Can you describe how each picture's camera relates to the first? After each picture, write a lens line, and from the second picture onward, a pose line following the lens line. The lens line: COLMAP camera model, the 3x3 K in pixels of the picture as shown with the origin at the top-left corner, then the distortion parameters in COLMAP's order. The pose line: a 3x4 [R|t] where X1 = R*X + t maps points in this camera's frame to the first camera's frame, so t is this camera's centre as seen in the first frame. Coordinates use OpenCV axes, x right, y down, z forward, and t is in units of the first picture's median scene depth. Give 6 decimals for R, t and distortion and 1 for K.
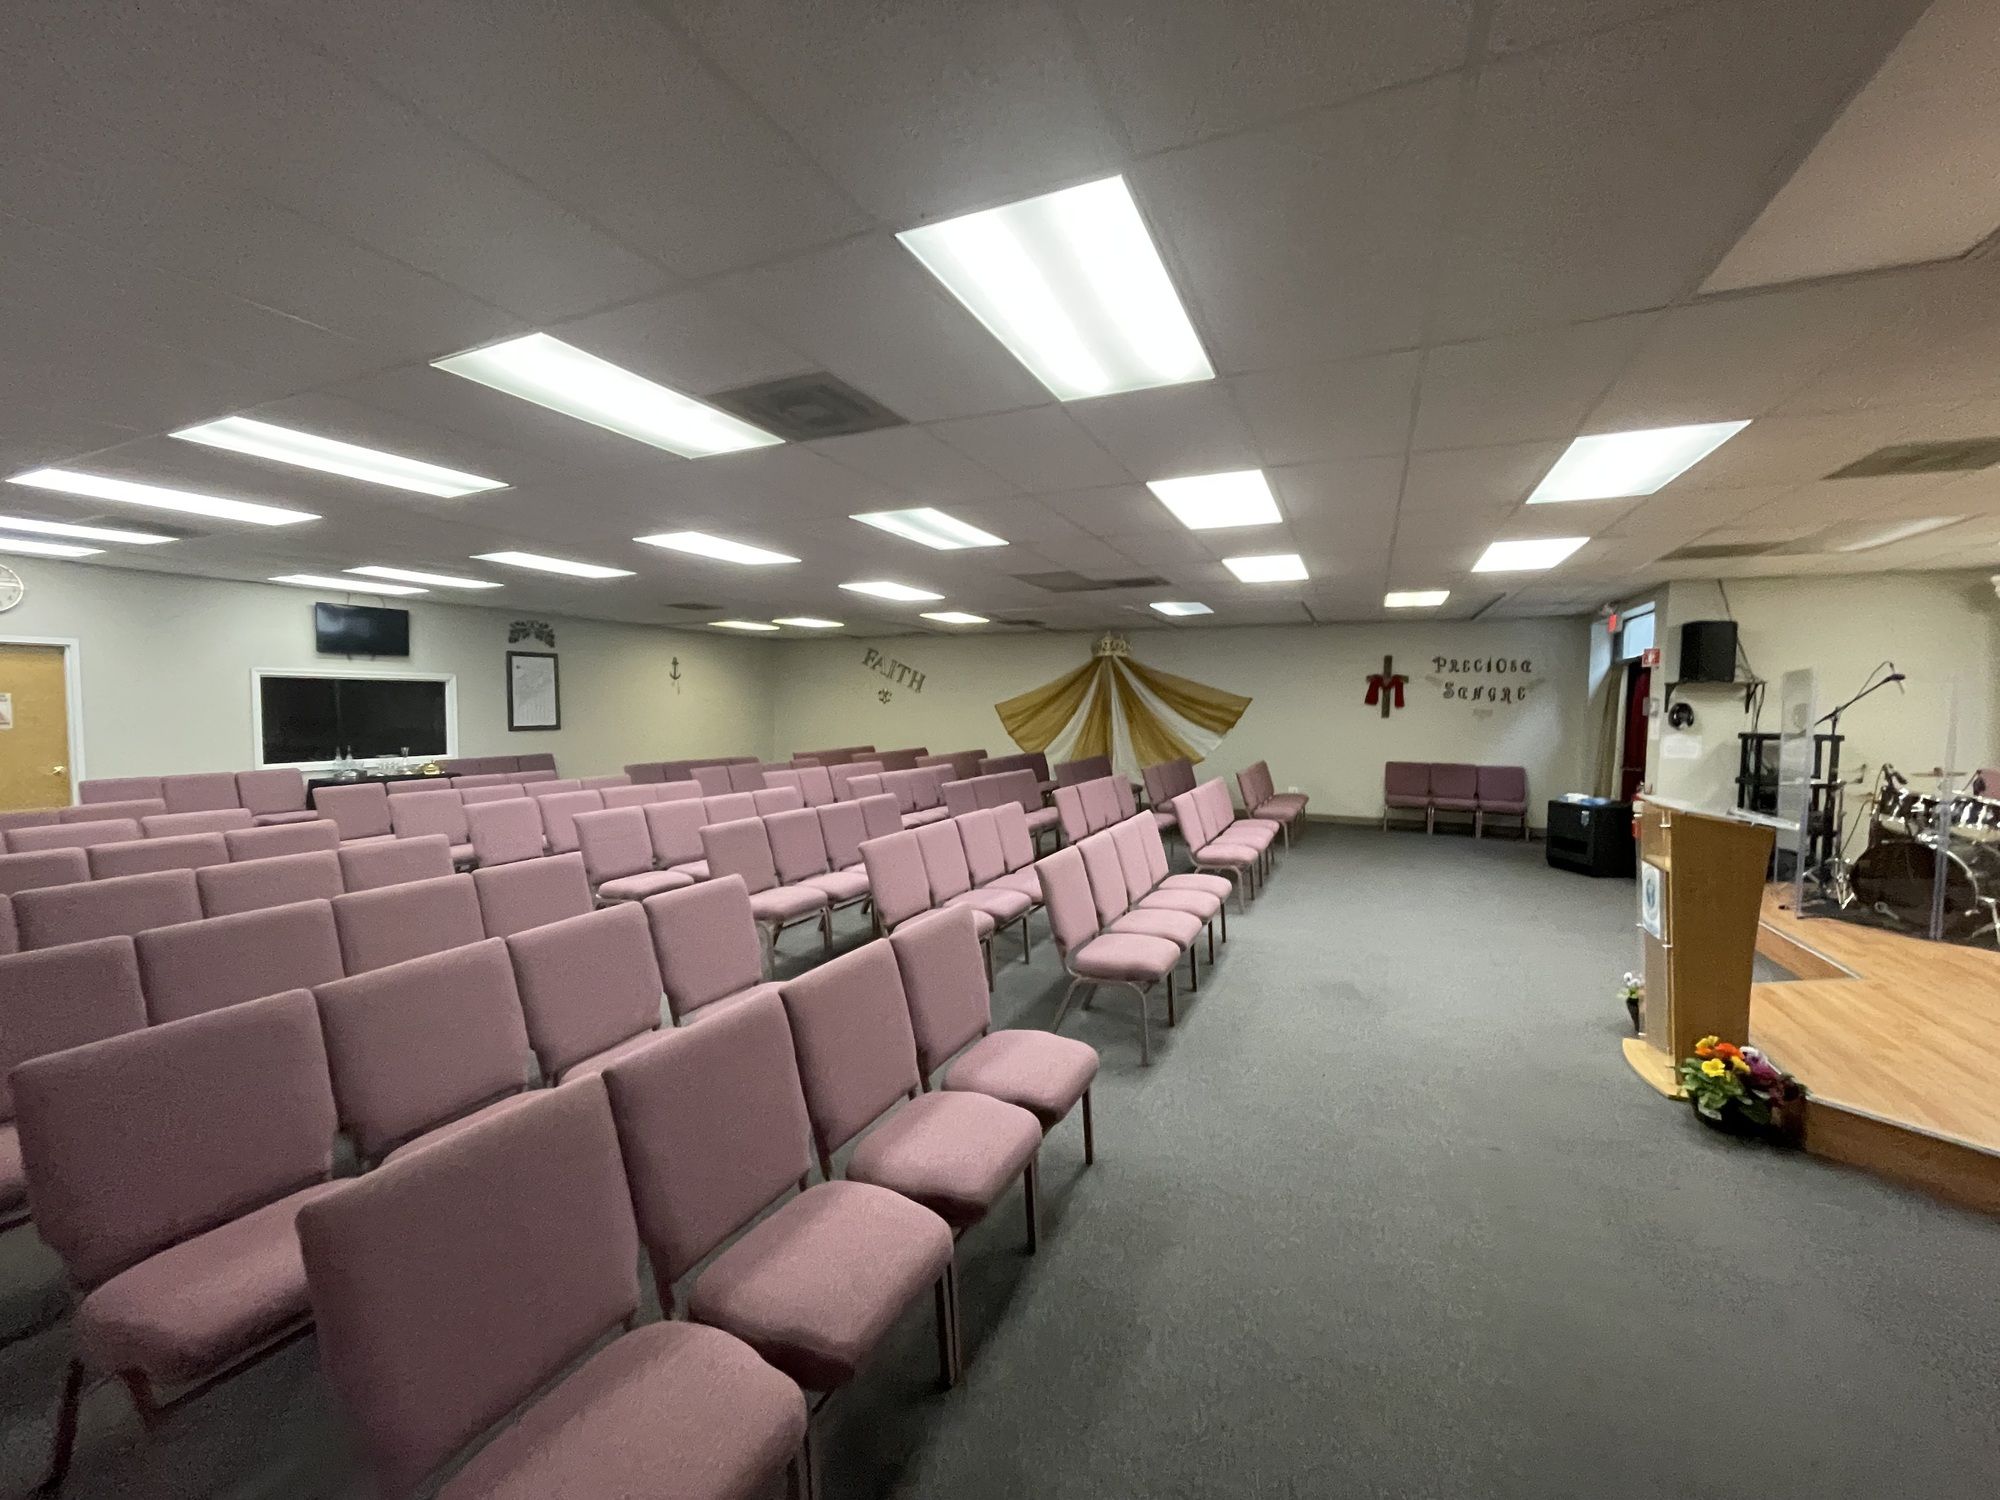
lens RADIAL K [[808.6, 0, 994.5], [0, 808.6, 747.2], [0, 0, 1]] dist [-0.000170, 0.000031]
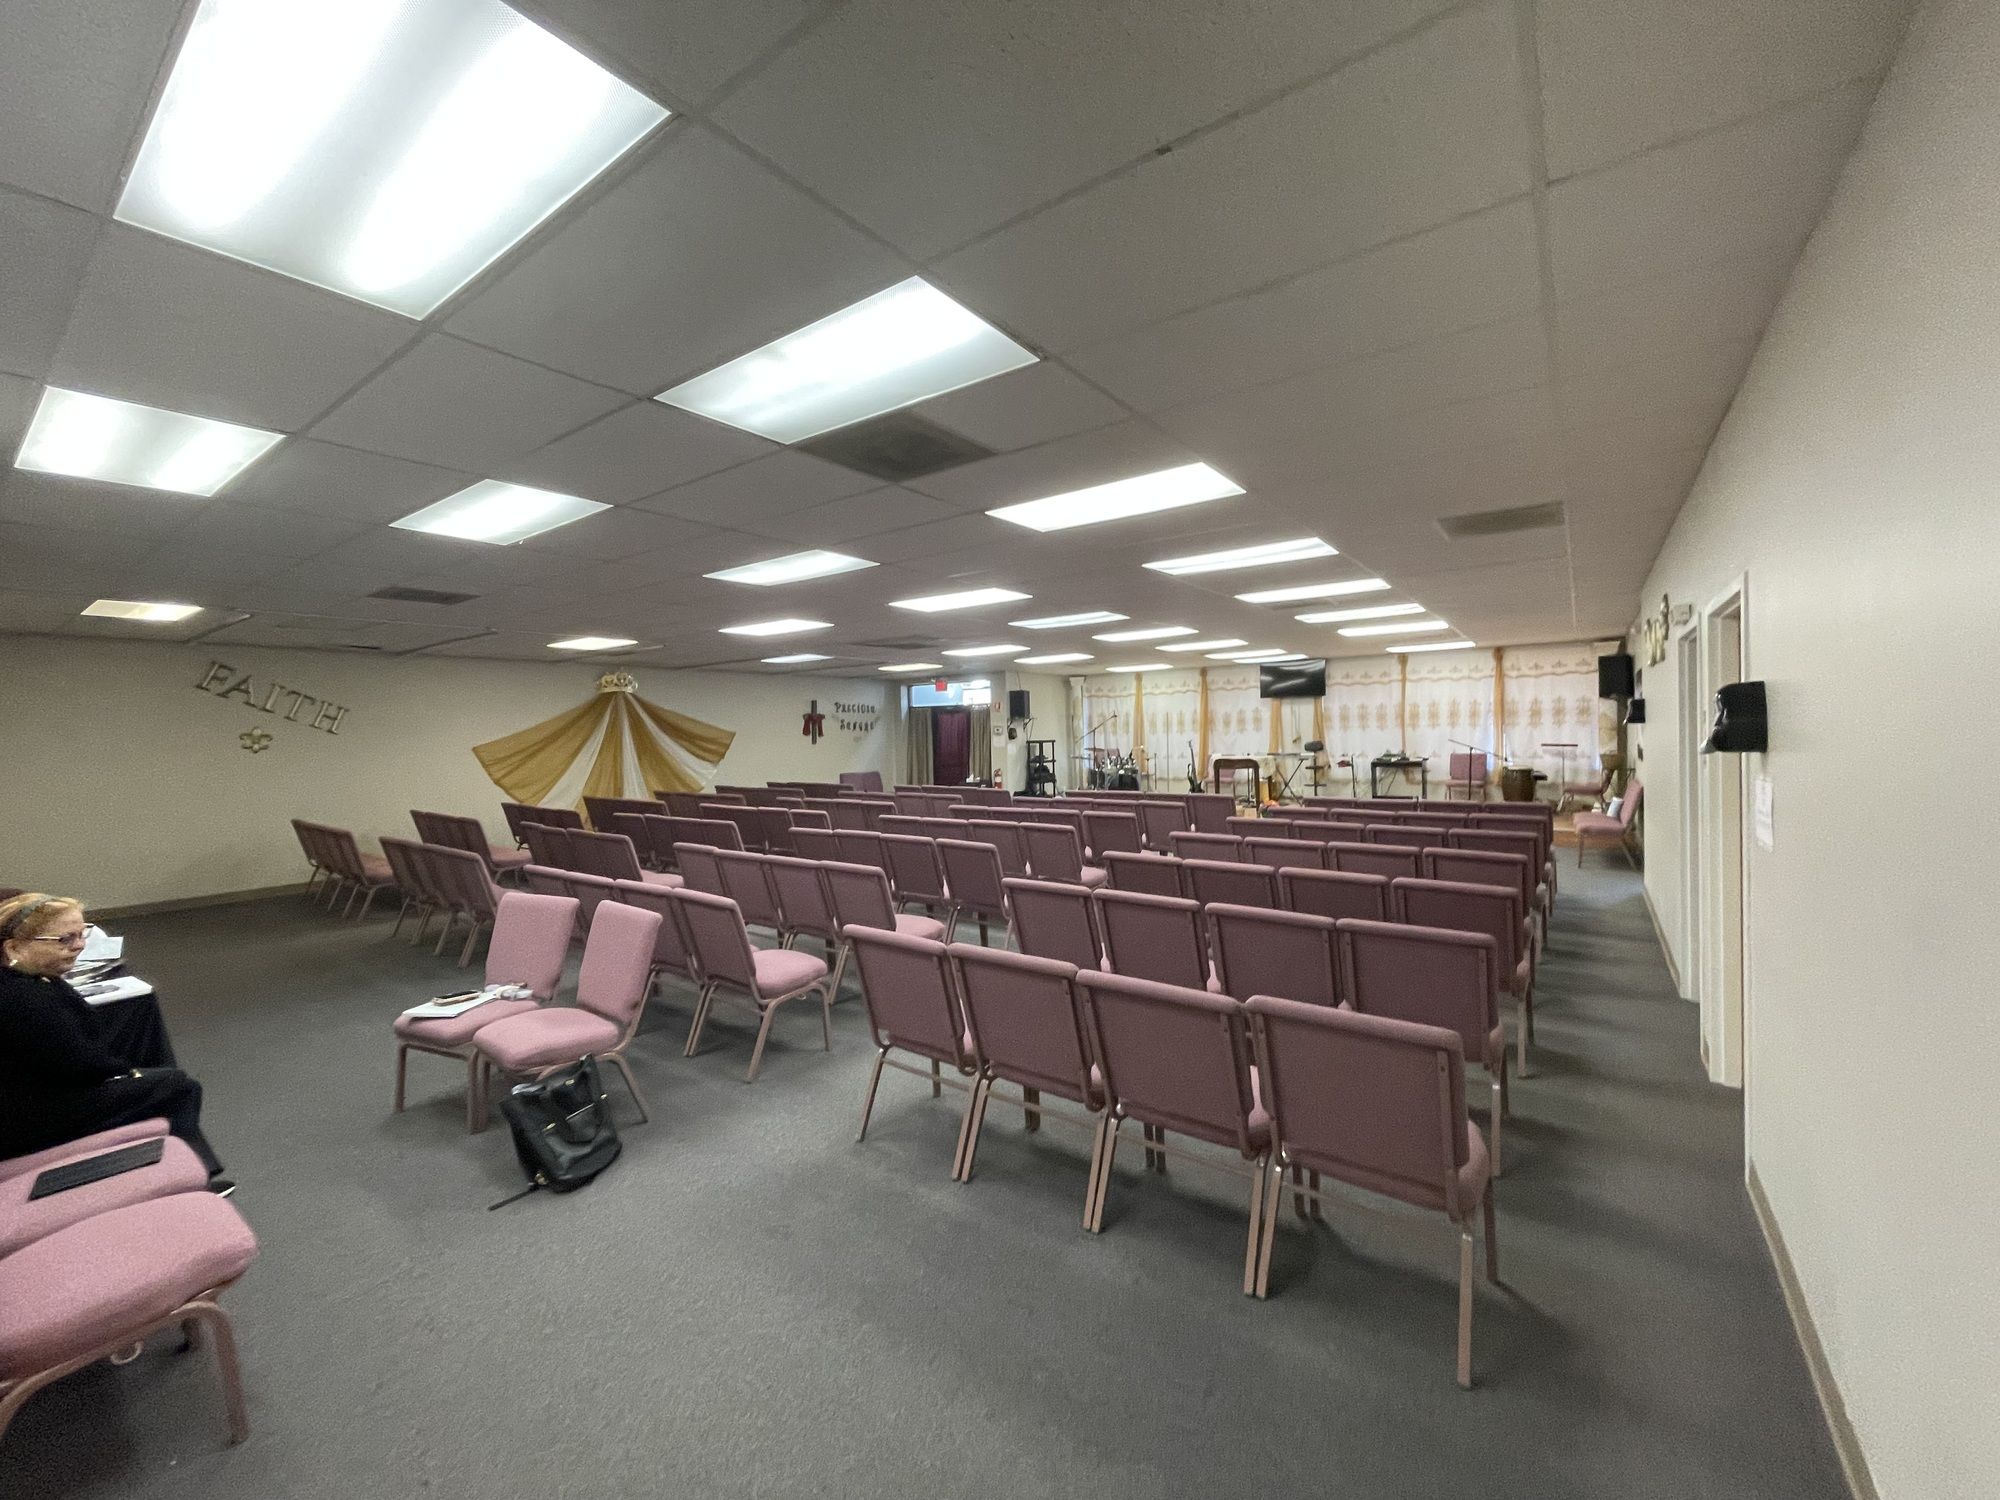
lens RADIAL K [[808.6, 0, 997.9], [0, 808.6, 748.4], [0, 0, 1]] dist [-0.000170, 0.000031]
pose [[0.175866, -0.033825, 0.983833, -0.789285], [0.082022, 0.996438, 0.019597, -0.028177], [-0.980991, 0.077249, 0.178014, 0.402946]]
